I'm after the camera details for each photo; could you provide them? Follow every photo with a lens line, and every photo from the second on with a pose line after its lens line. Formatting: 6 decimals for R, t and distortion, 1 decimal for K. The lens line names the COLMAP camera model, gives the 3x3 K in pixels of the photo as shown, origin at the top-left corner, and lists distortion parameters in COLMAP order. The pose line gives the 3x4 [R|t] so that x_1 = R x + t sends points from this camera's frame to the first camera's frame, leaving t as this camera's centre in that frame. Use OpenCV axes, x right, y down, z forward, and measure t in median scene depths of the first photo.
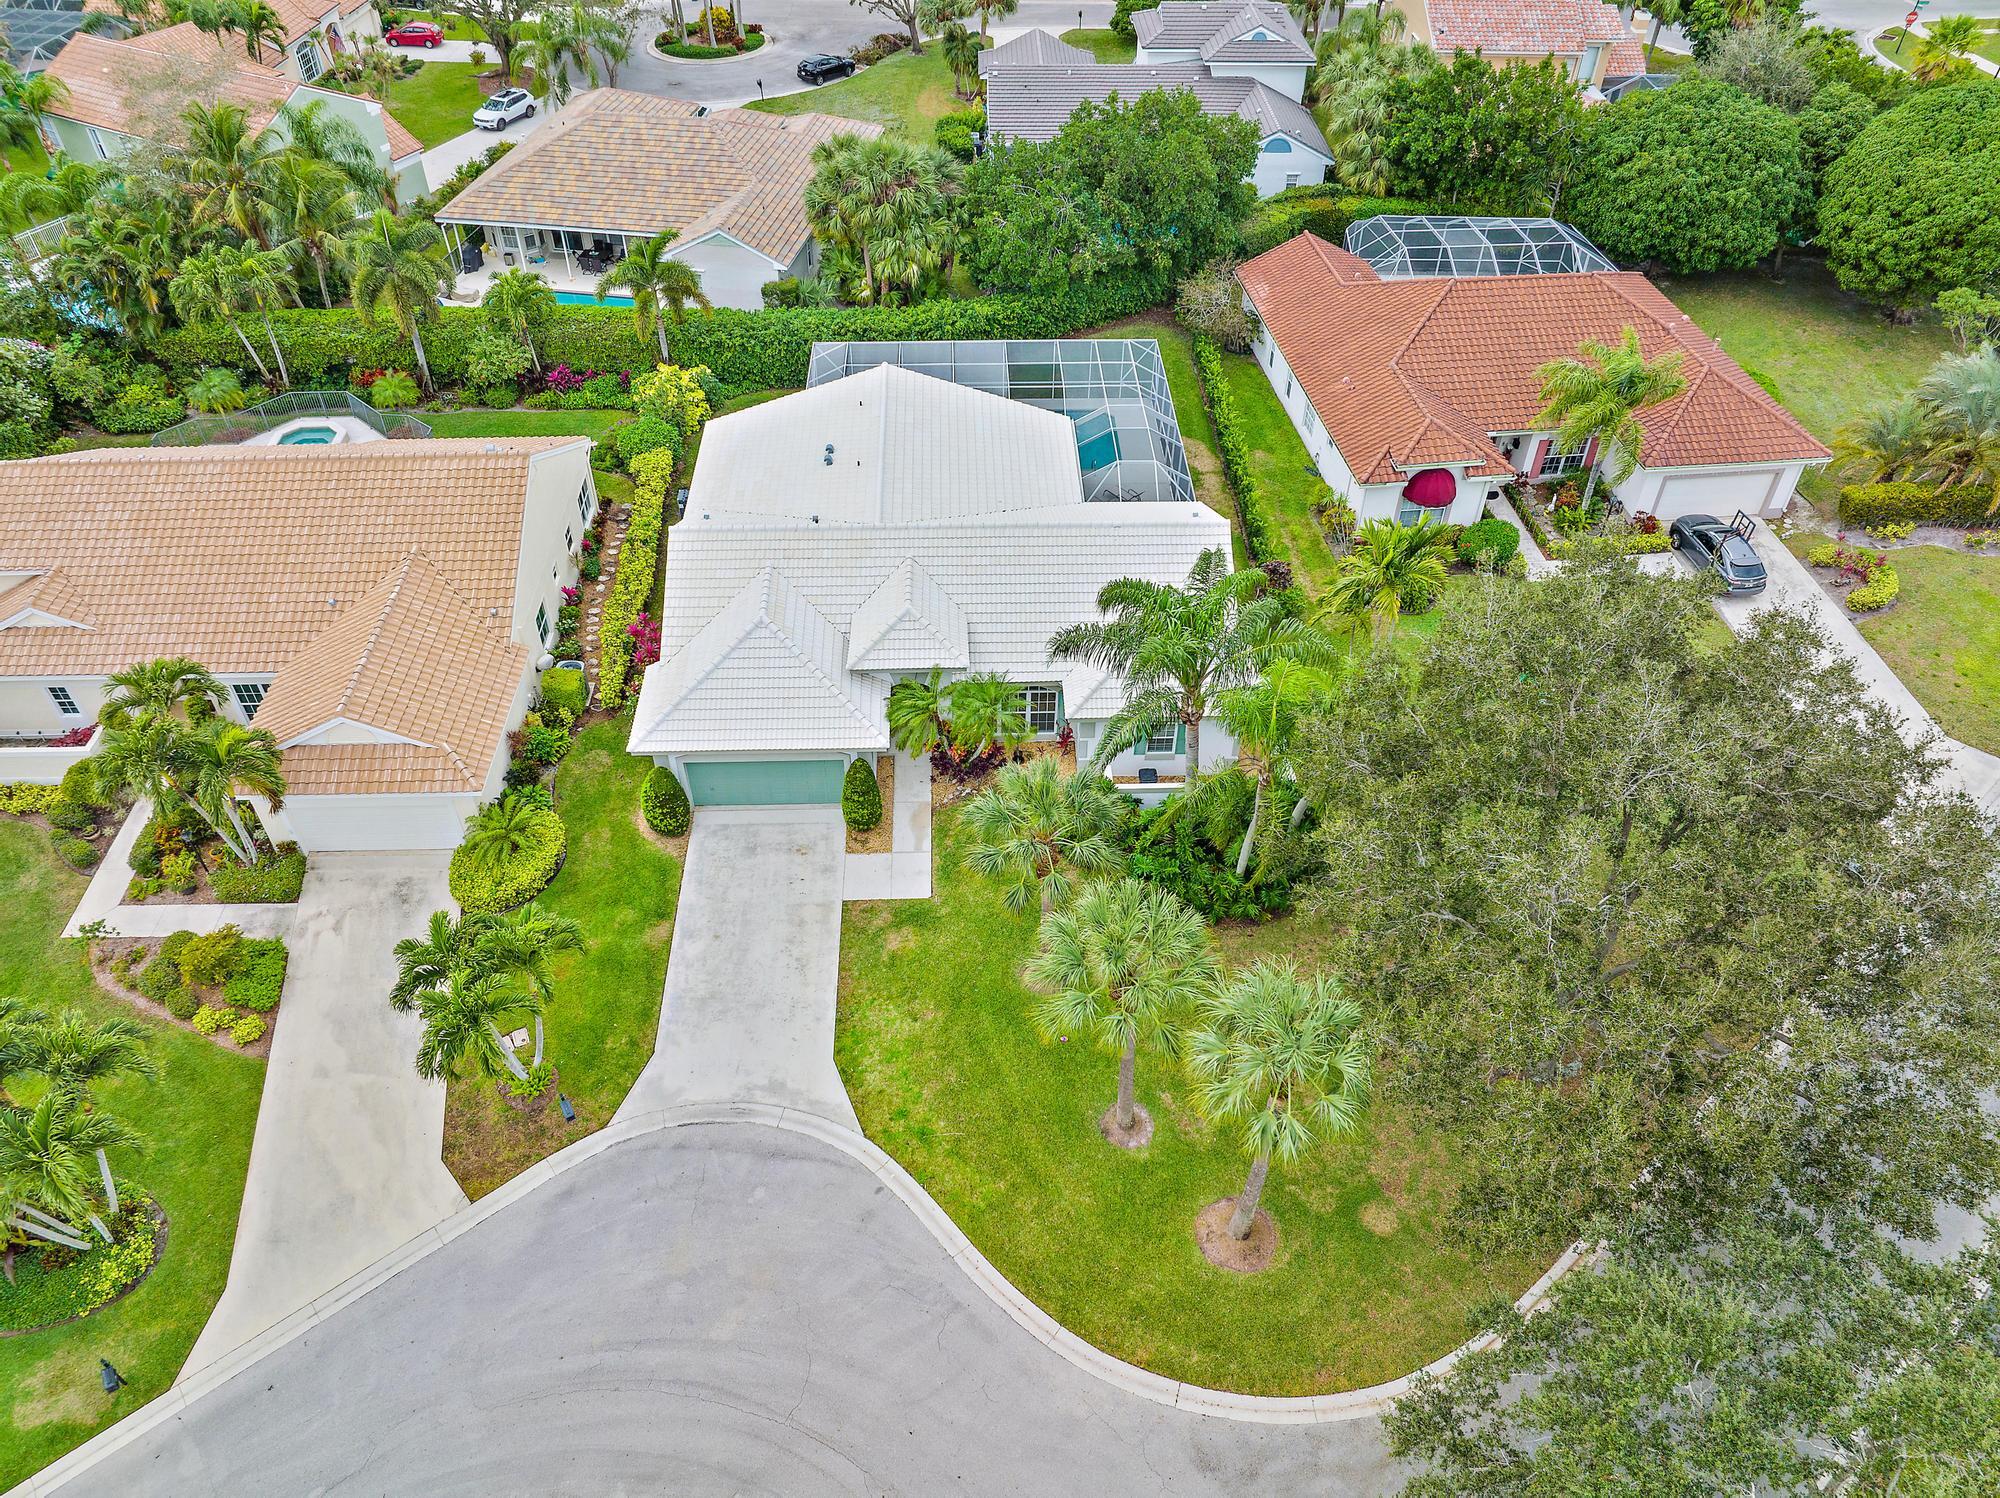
lens RADIAL K [[1434.9, 0, 1004.5], [0, 1434.9, 742.4], [0, 0, 1]] dist [-0.044013, 0.008962]
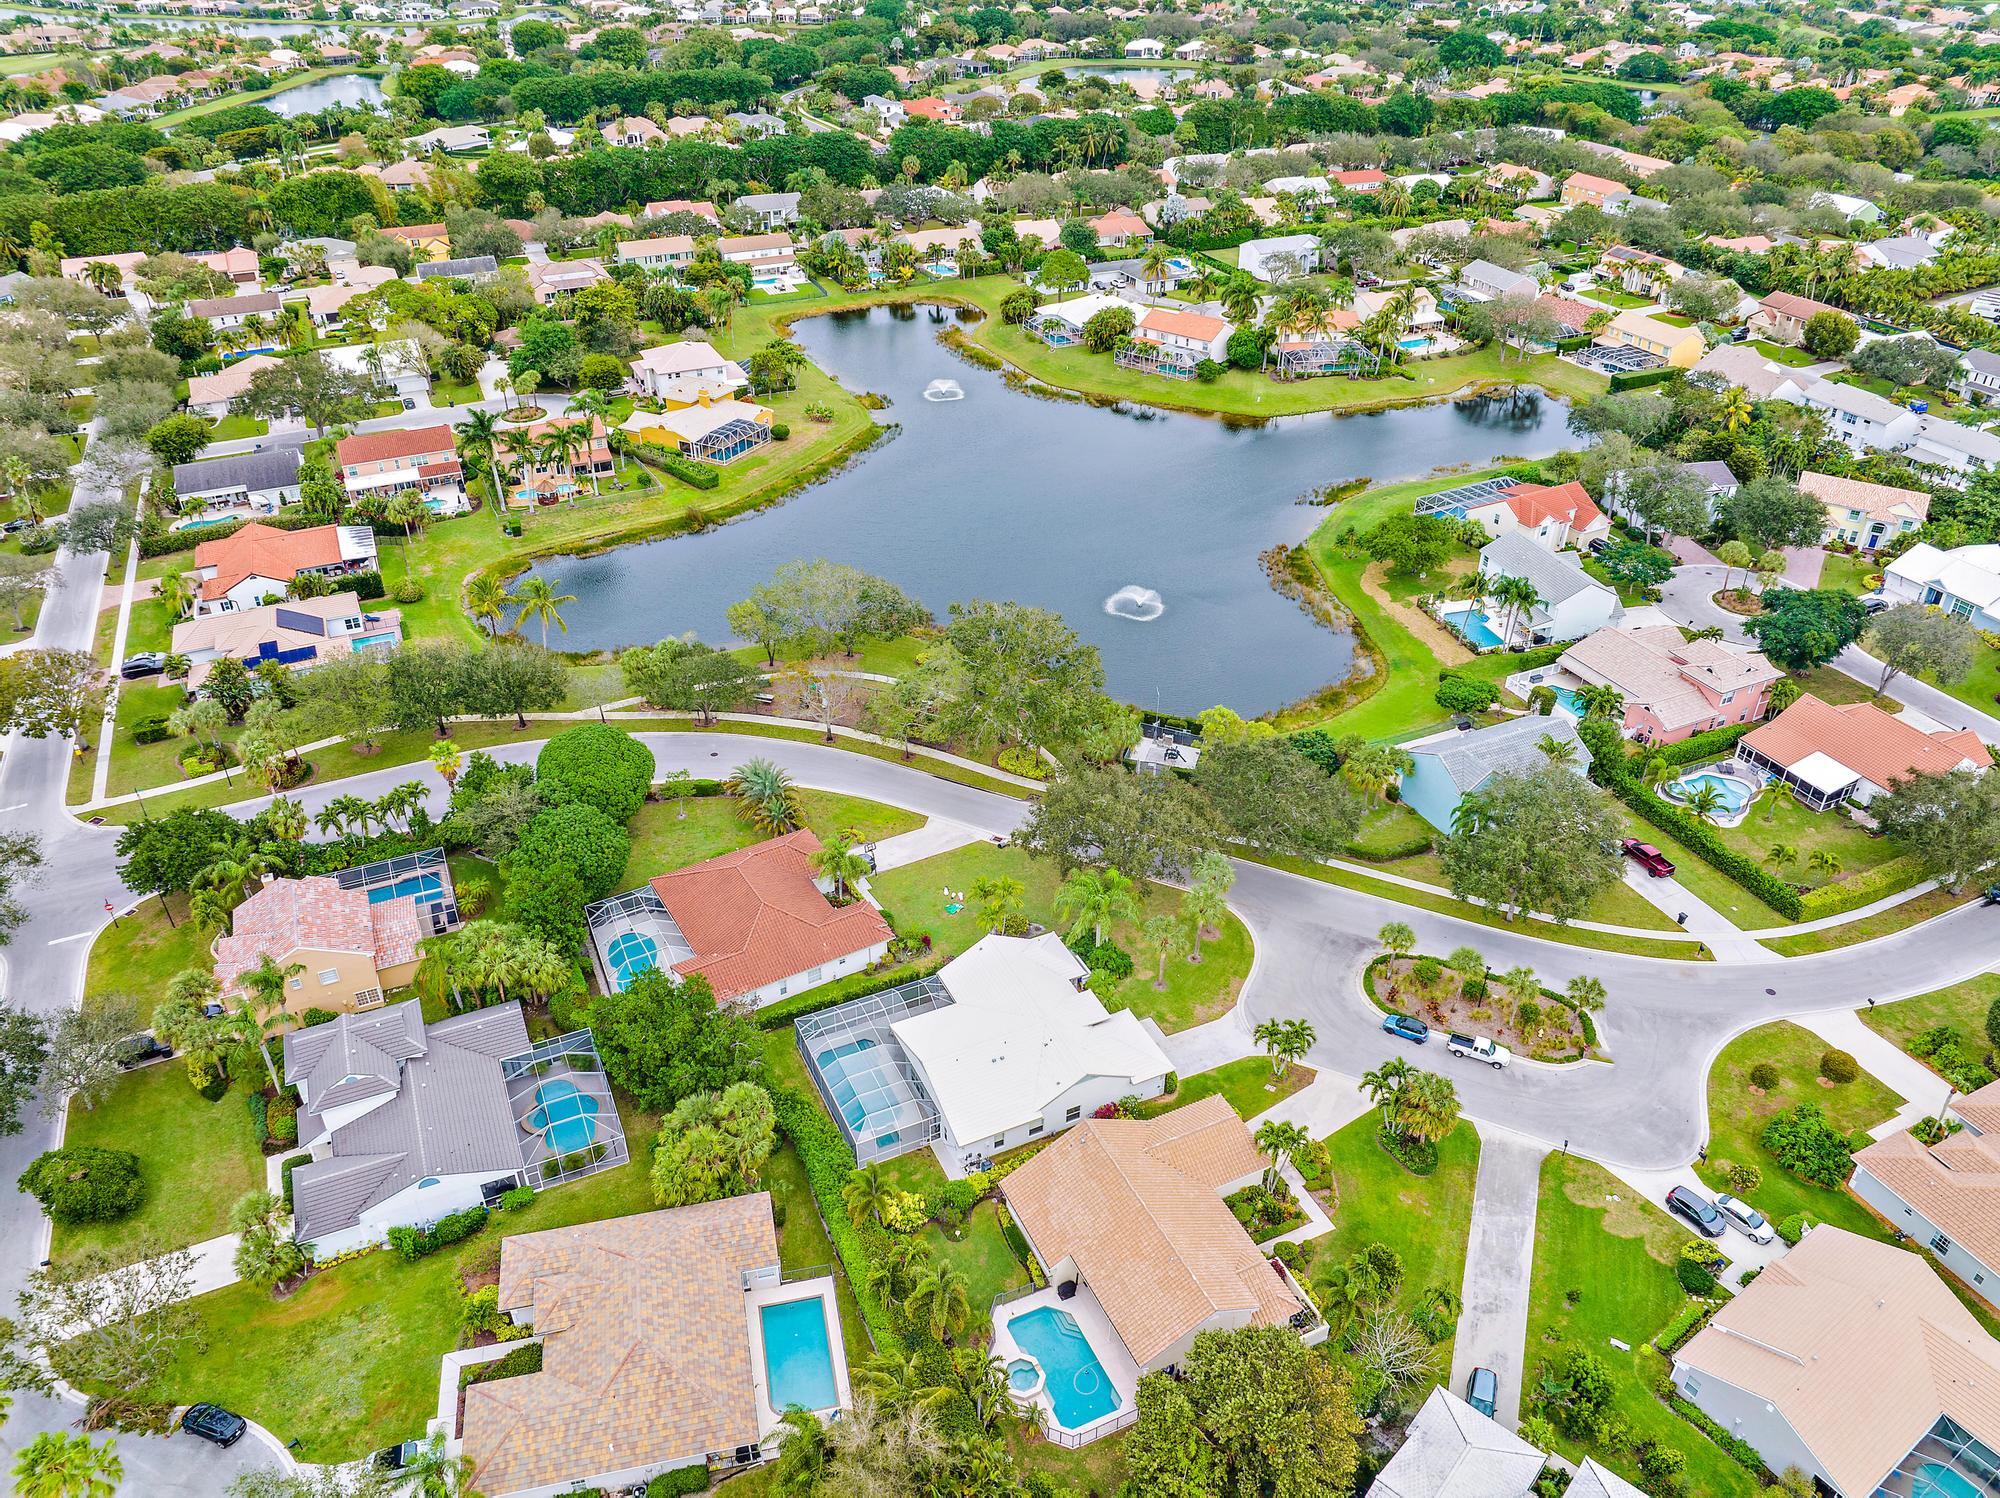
lens RADIAL K [[1434.9, 0, 1004.5], [0, 1434.9, 742.4], [0, 0, 1]] dist [-0.044013, 0.008962]
pose [[-0.391390, -0.494111, 0.776318, -2.277371], [0.625598, 0.475813, 0.618248, -2.554264], [-0.674864, 0.727638, 0.122886, 0.547133]]
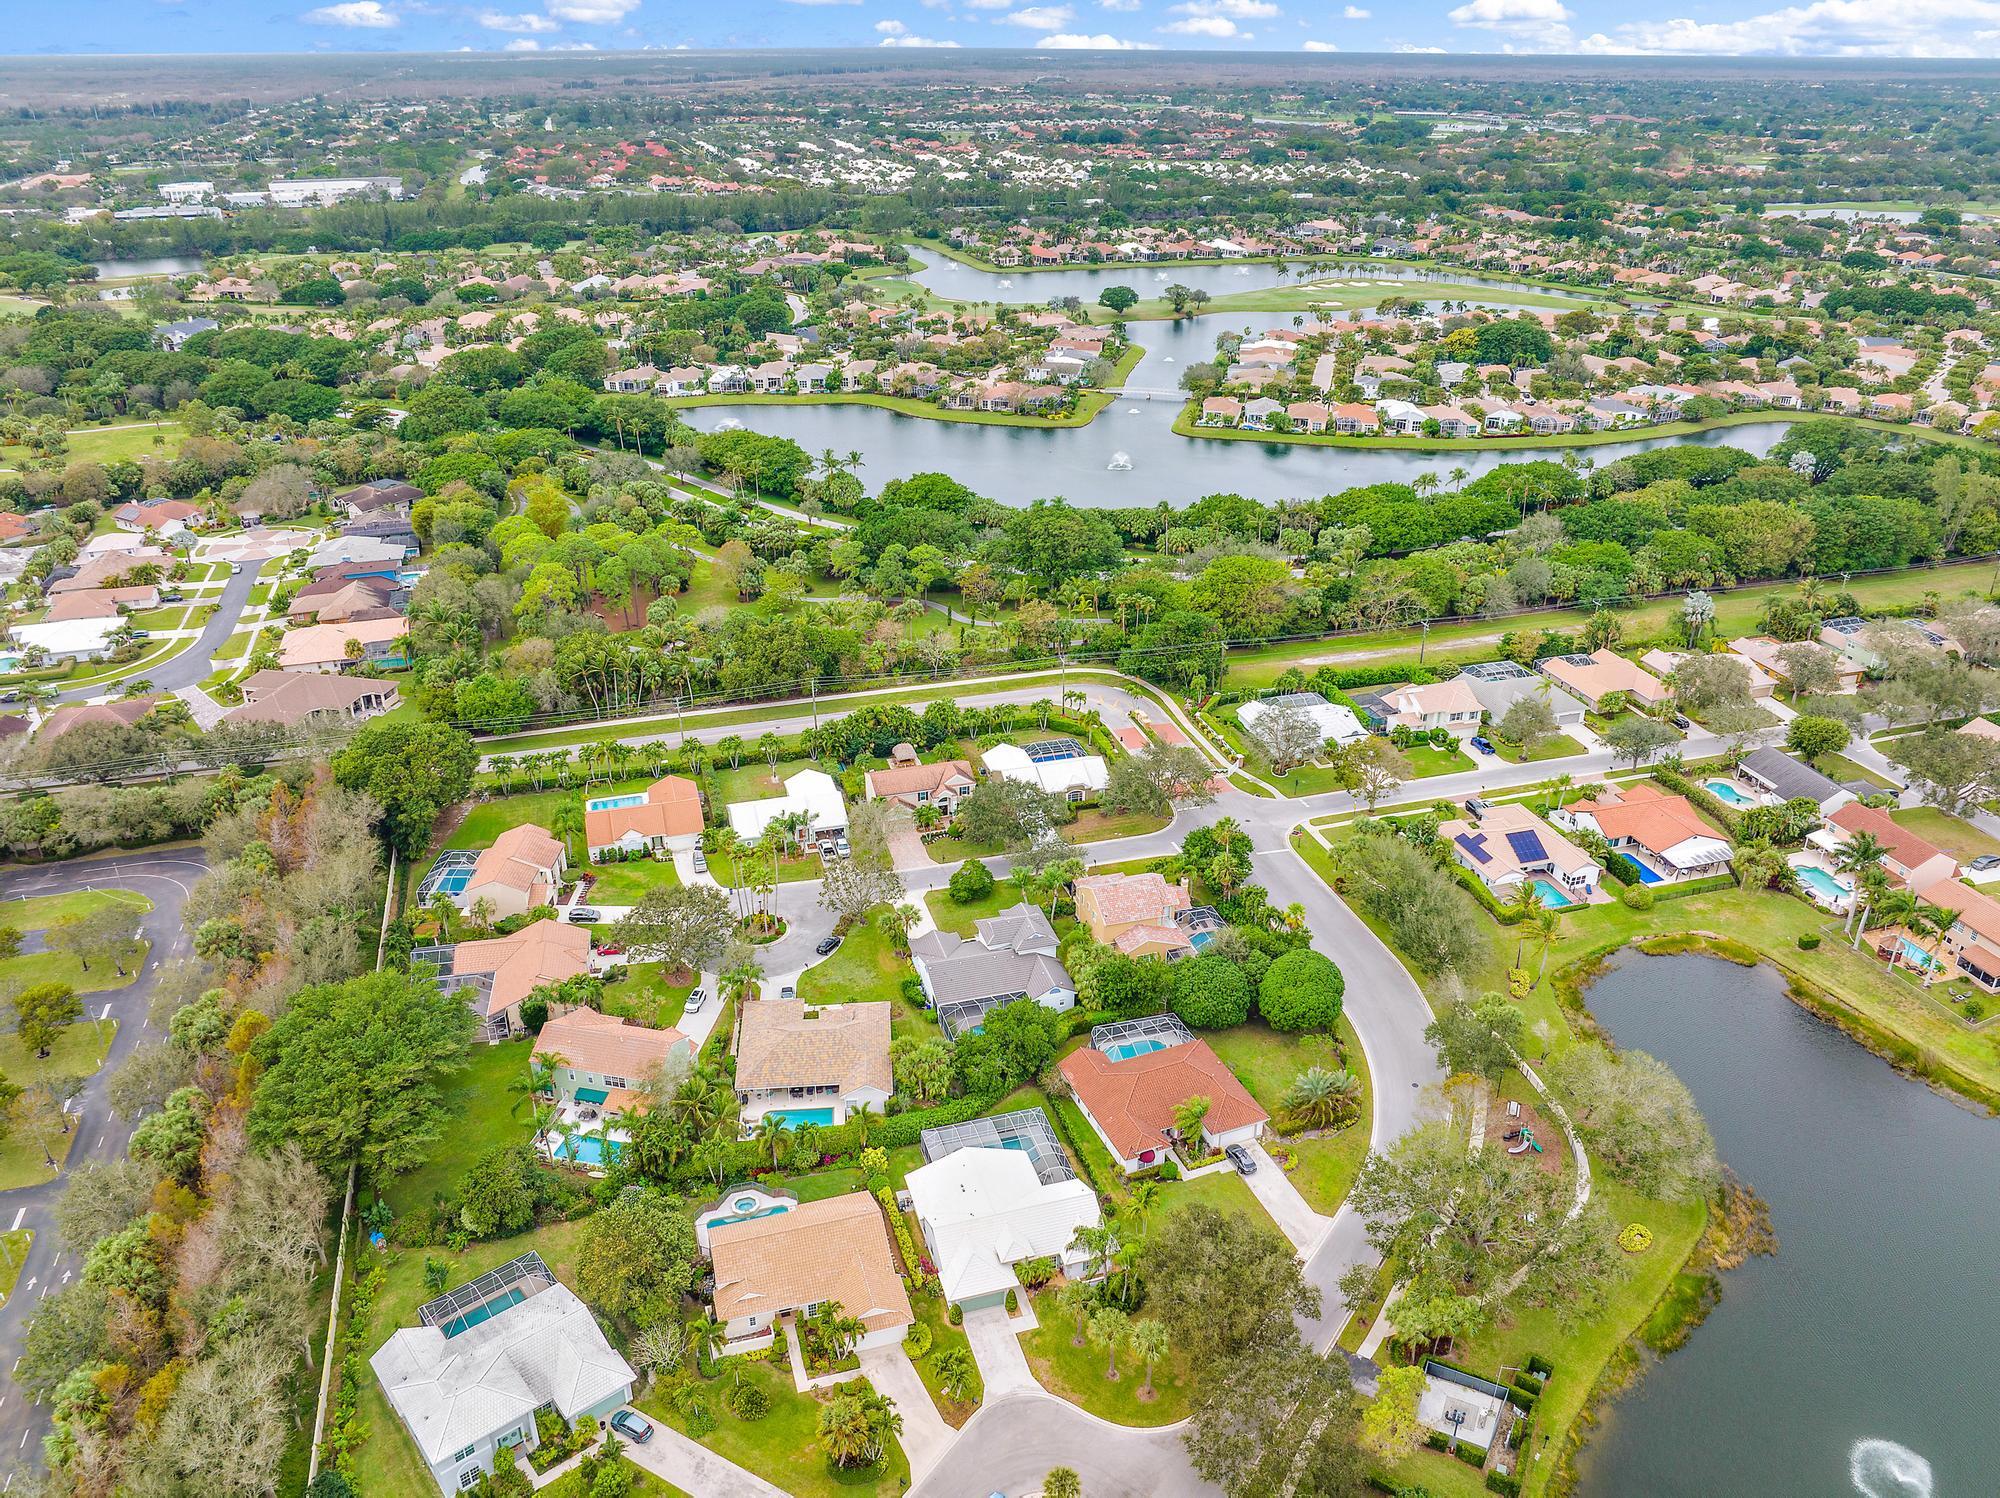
lens RADIAL K [[1434.9, 0, 1004.5], [0, 1434.9, 742.4], [0, 0, 1]] dist [-0.044013, 0.008962]
pose [[0.966164, -0.120273, 0.228170, -0.891528], [0.181614, 0.945376, -0.270703, -0.370625], [-0.183149, 0.302982, 0.935232, -3.144125]]
